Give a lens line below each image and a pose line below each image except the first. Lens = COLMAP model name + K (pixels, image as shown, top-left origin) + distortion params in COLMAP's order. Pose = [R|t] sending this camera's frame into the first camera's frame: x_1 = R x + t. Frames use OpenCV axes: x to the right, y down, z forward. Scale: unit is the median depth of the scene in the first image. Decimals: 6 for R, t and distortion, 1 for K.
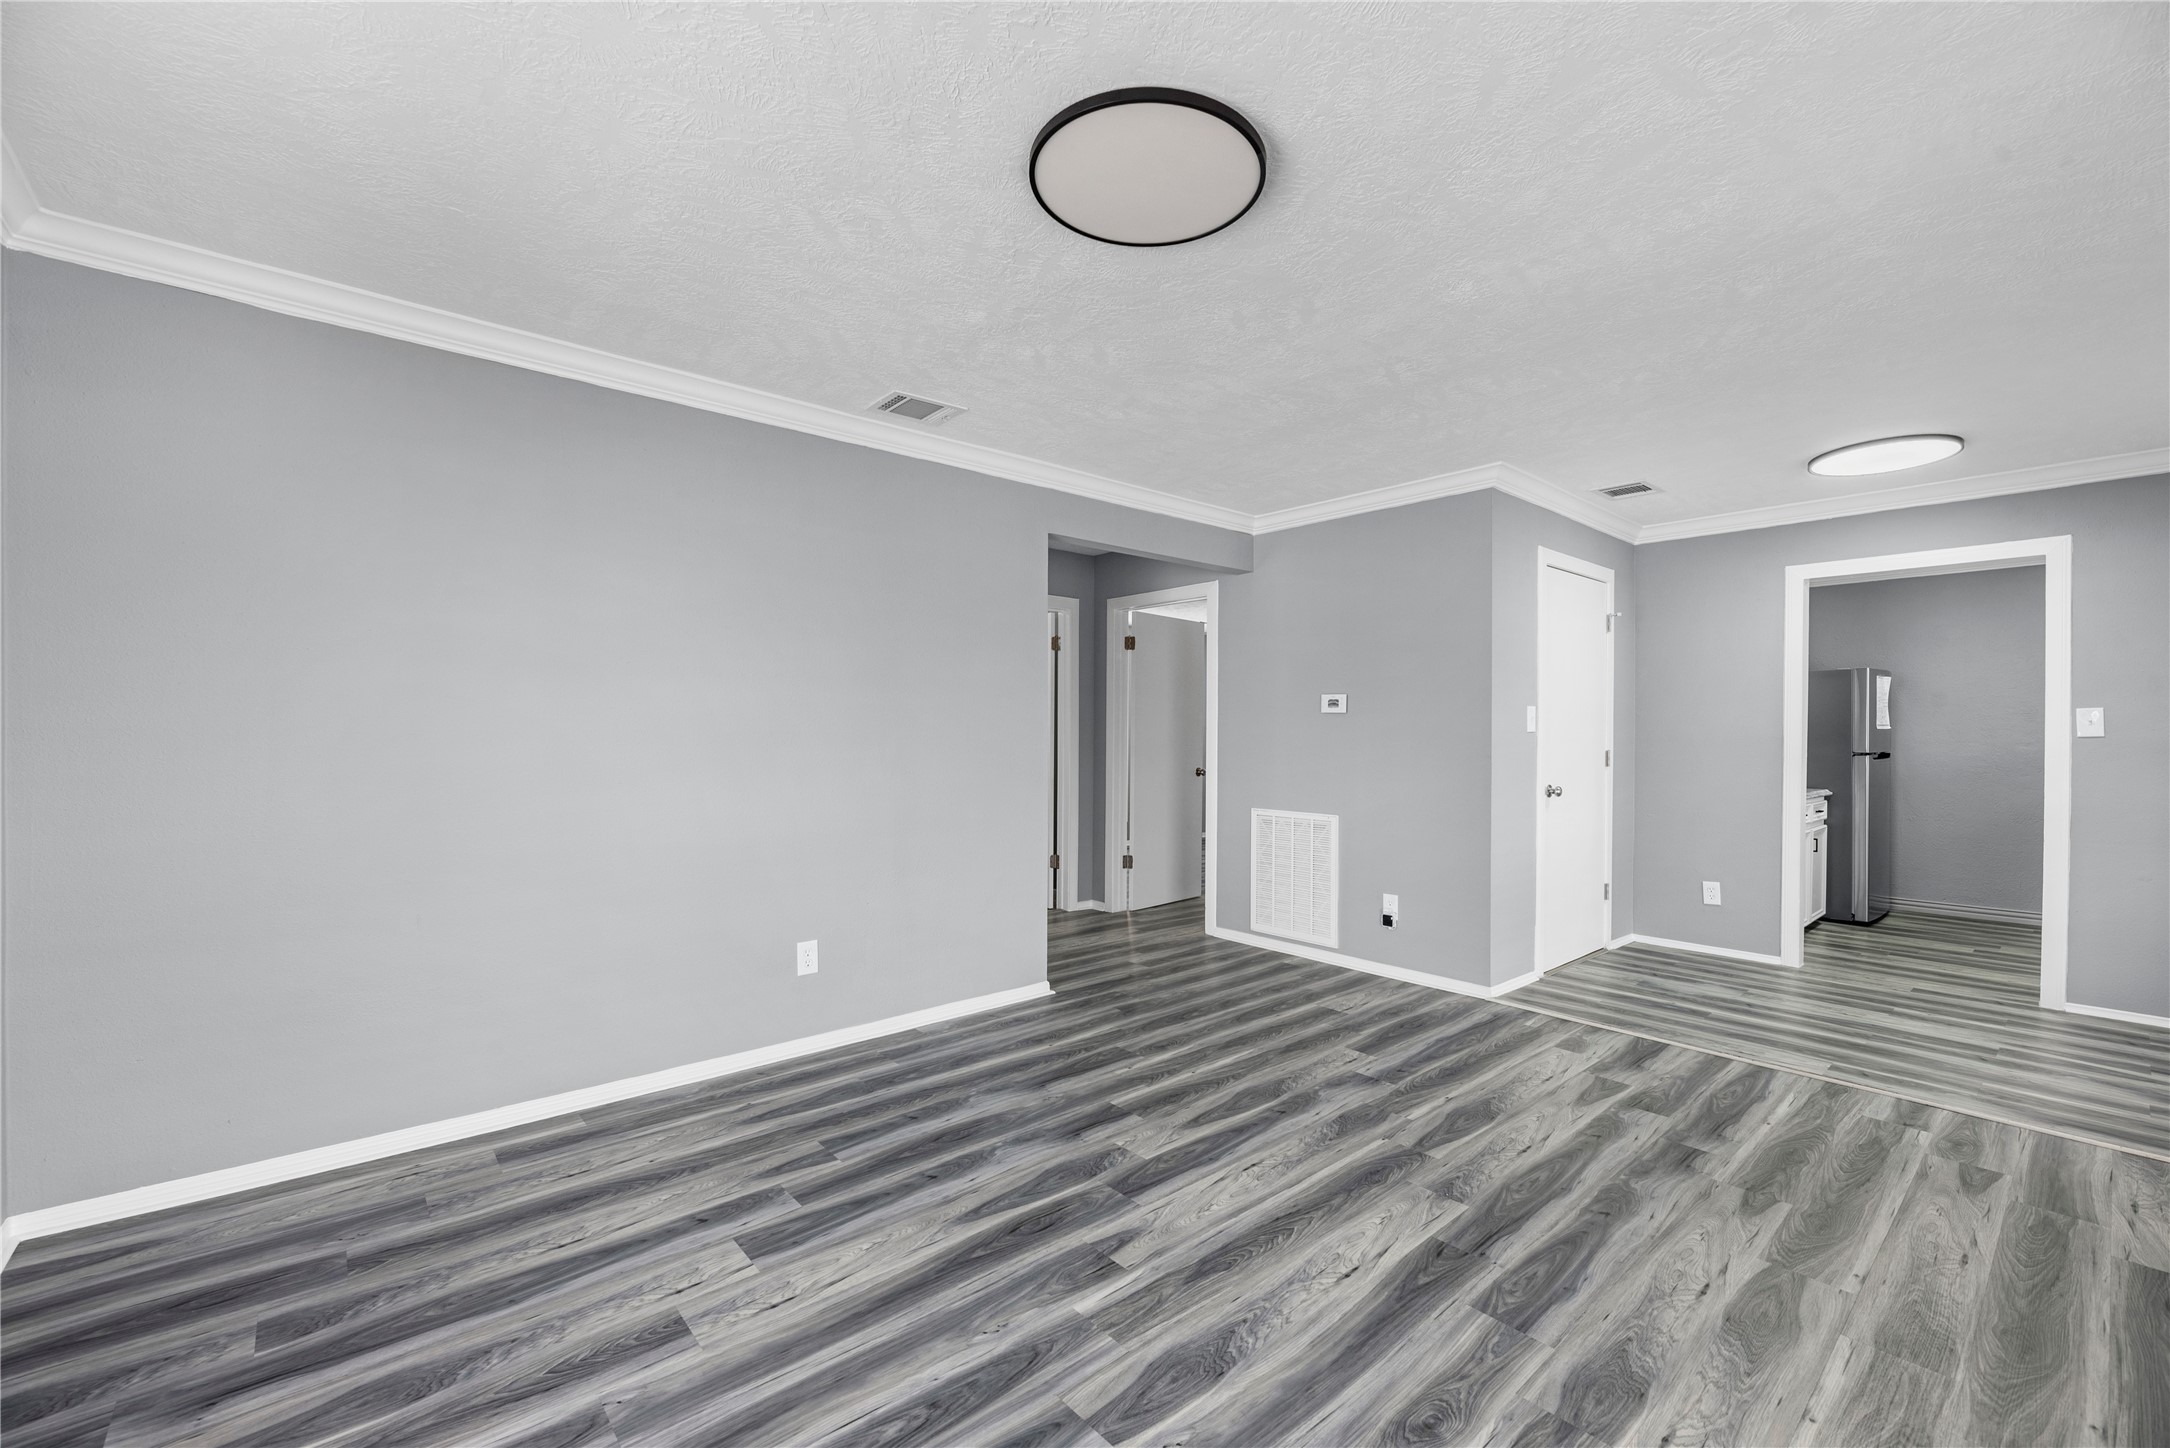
lens RADIAL K [[889.8, 0, 1089.1], [0, 889.8, 745.1], [0, 0, 1]] dist [-0.003745, -0.000005]
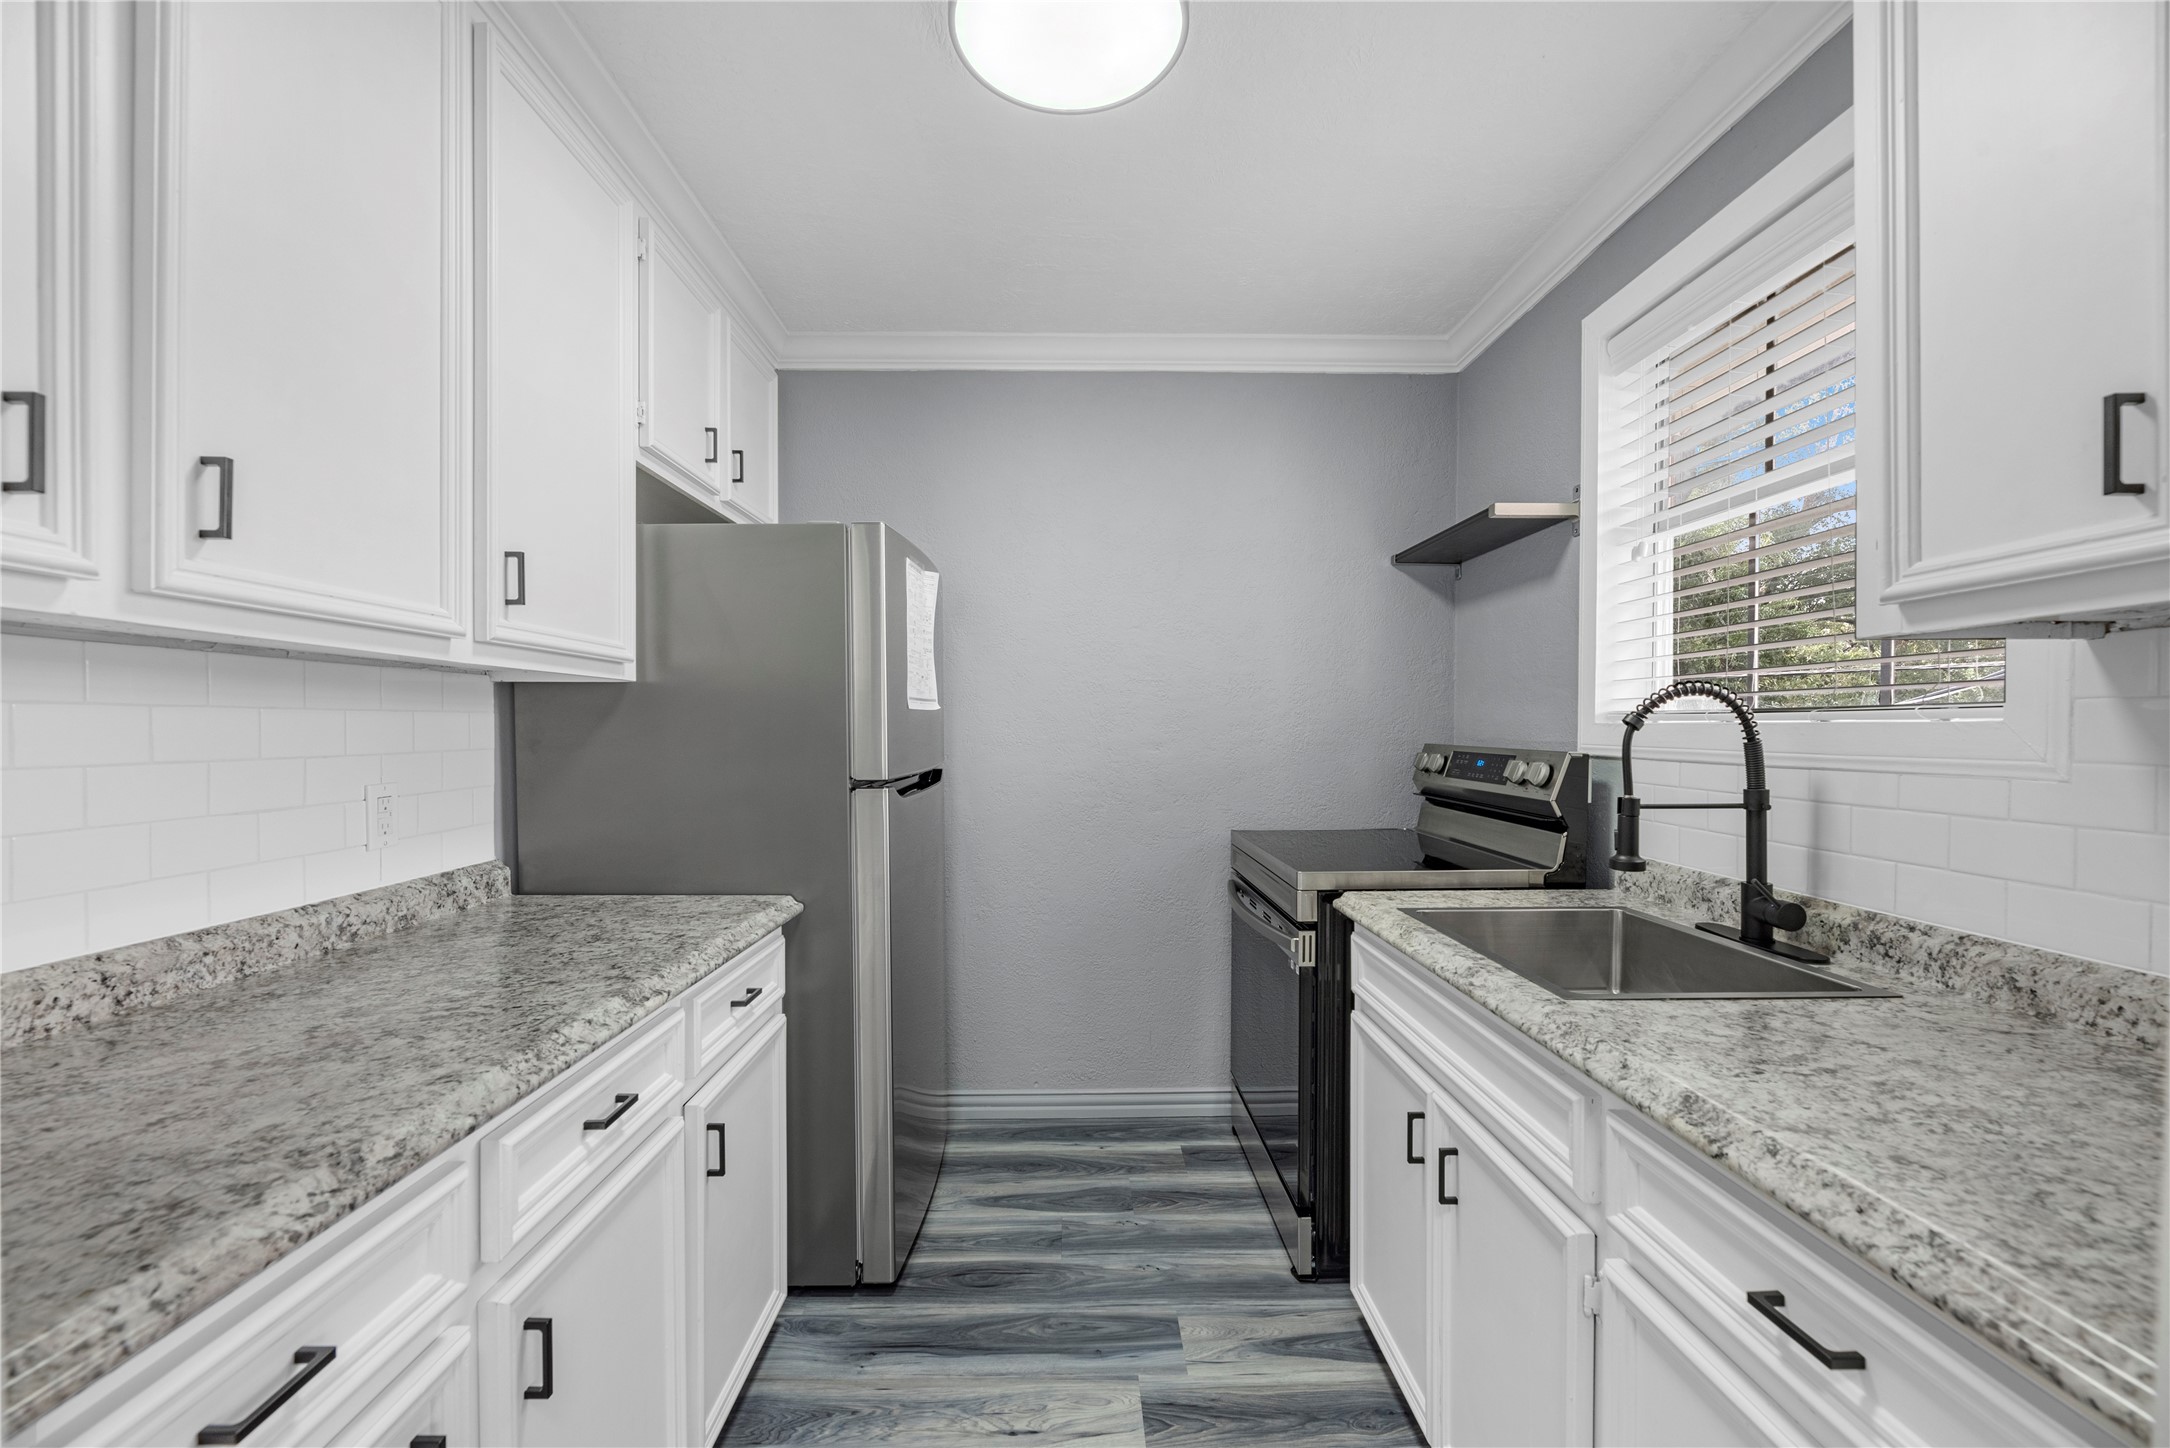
lens RADIAL K [[885.6, 0, 1082.4], [0, 885.6, 733.0], [0, 0, 1]] dist [-0.003754, 0.000007]
pose [[0.640340, -0.008509, 0.768045, 1.342521], [0.013790, 0.999905, -0.000420, -0.015097], [-0.767968, 0.010860, 0.640396, 1.463343]]
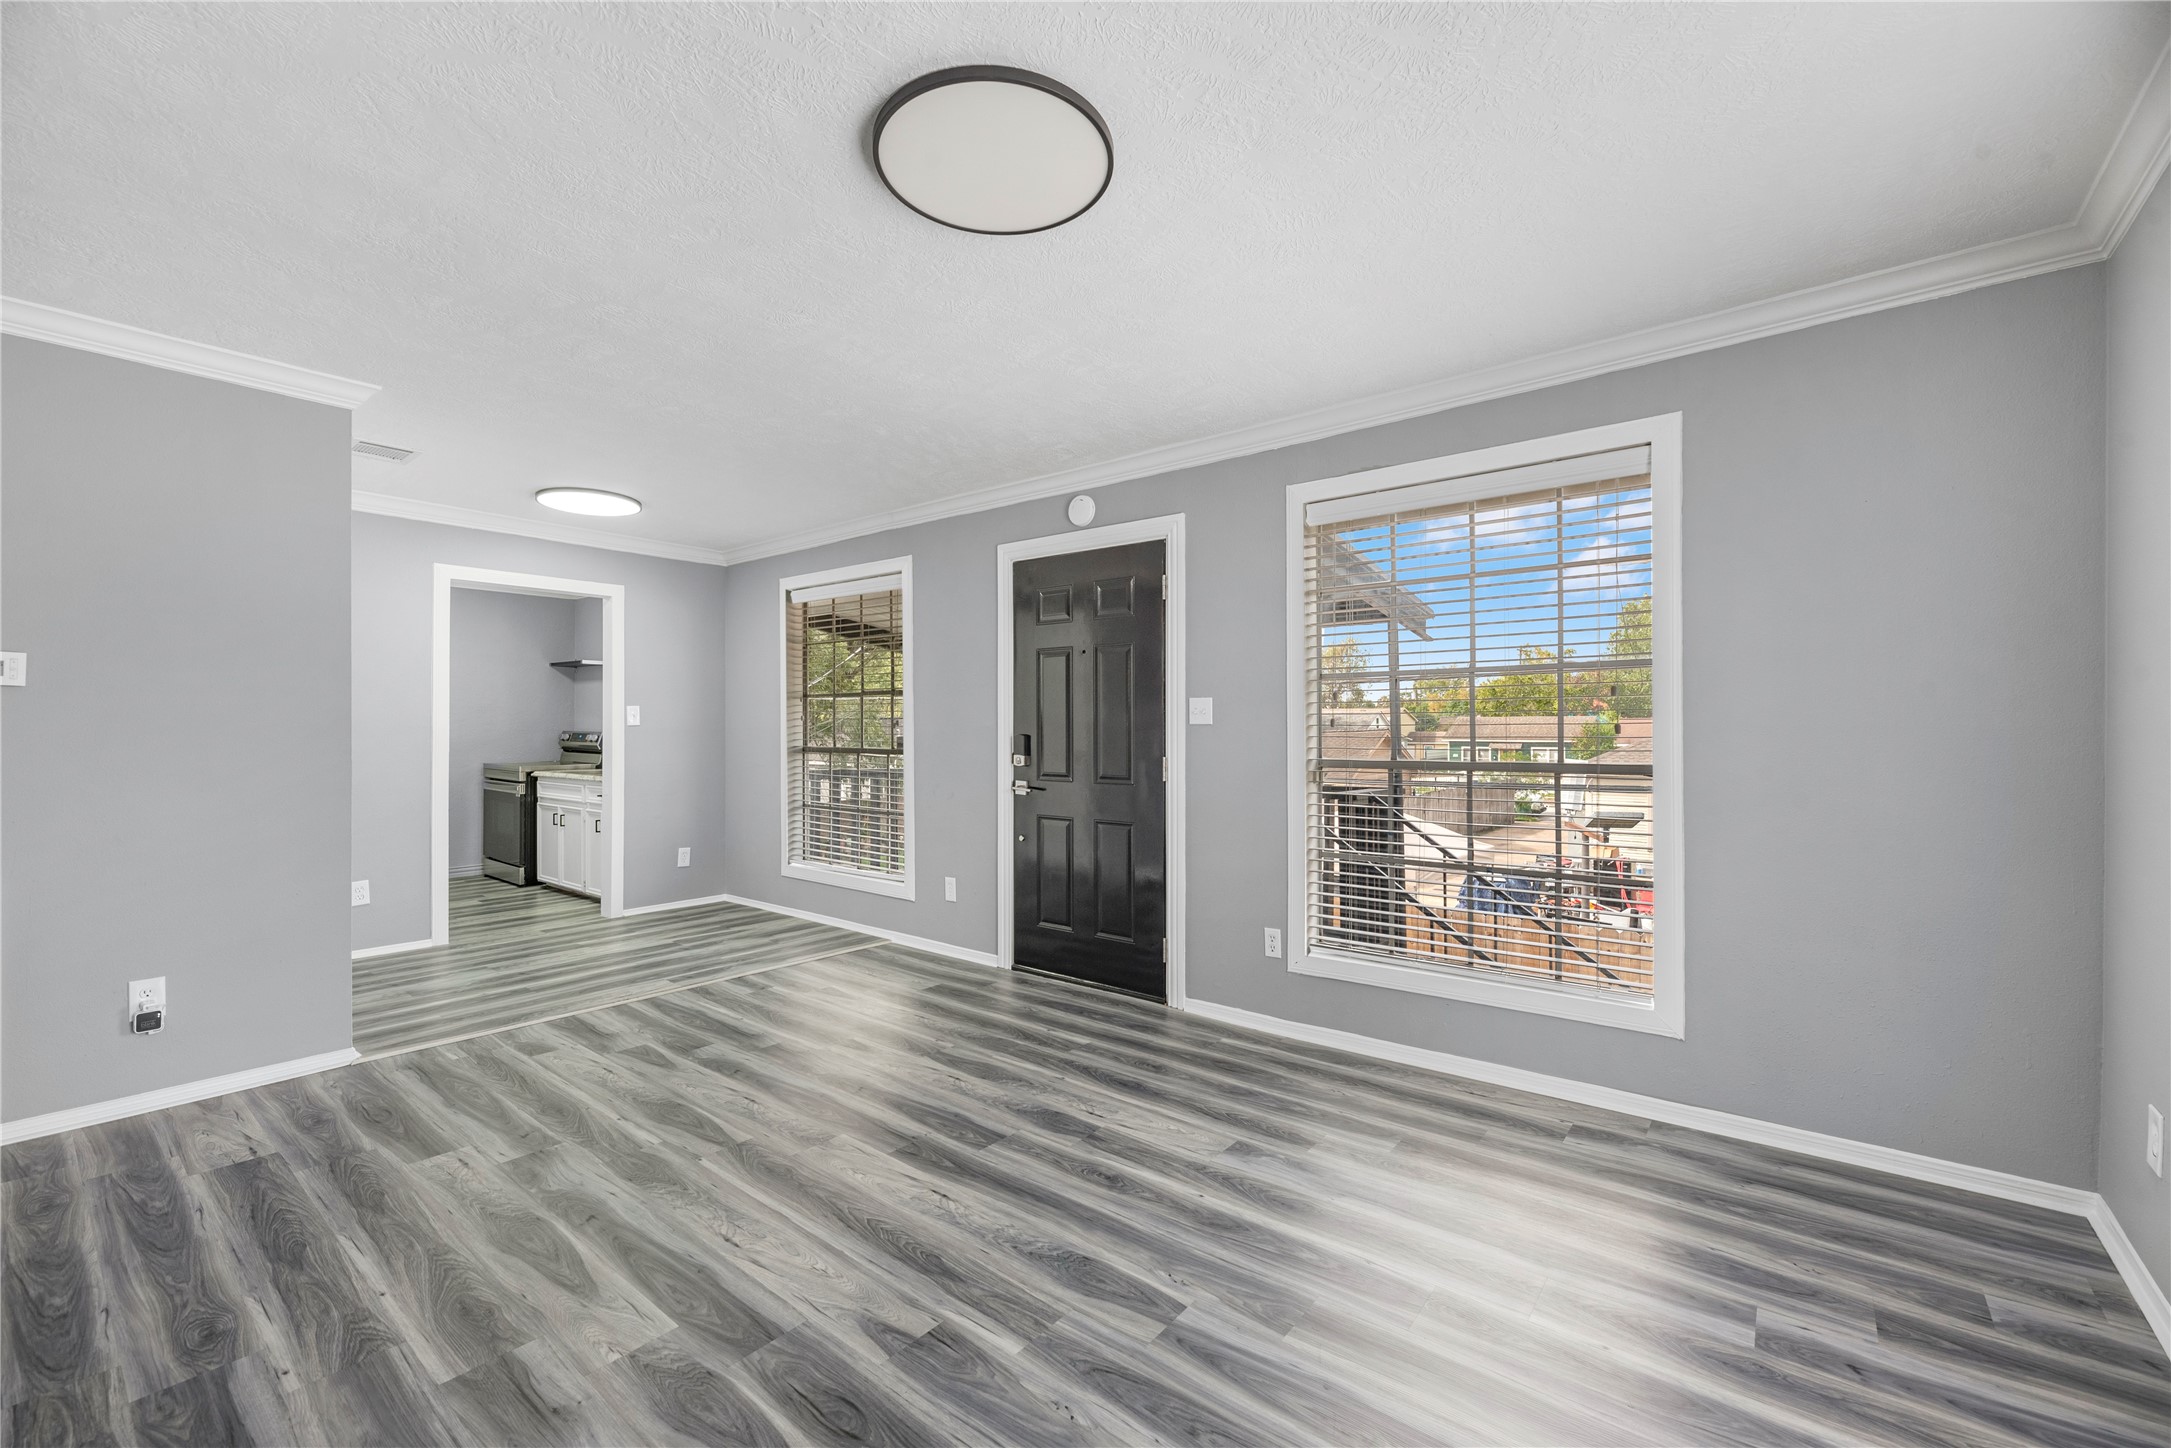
lens RADIAL K [[886.0, 0, 1082.9], [0, 886.0, 733.0], [0, 0, 1]] dist [-0.003754, 0.000007]
pose [[-0.177876, -0.010487, 0.983997, -0.606570], [0.010022, 0.999872, 0.012468, -0.010218], [-0.984002, 0.012080, -0.177748, 0.717338]]
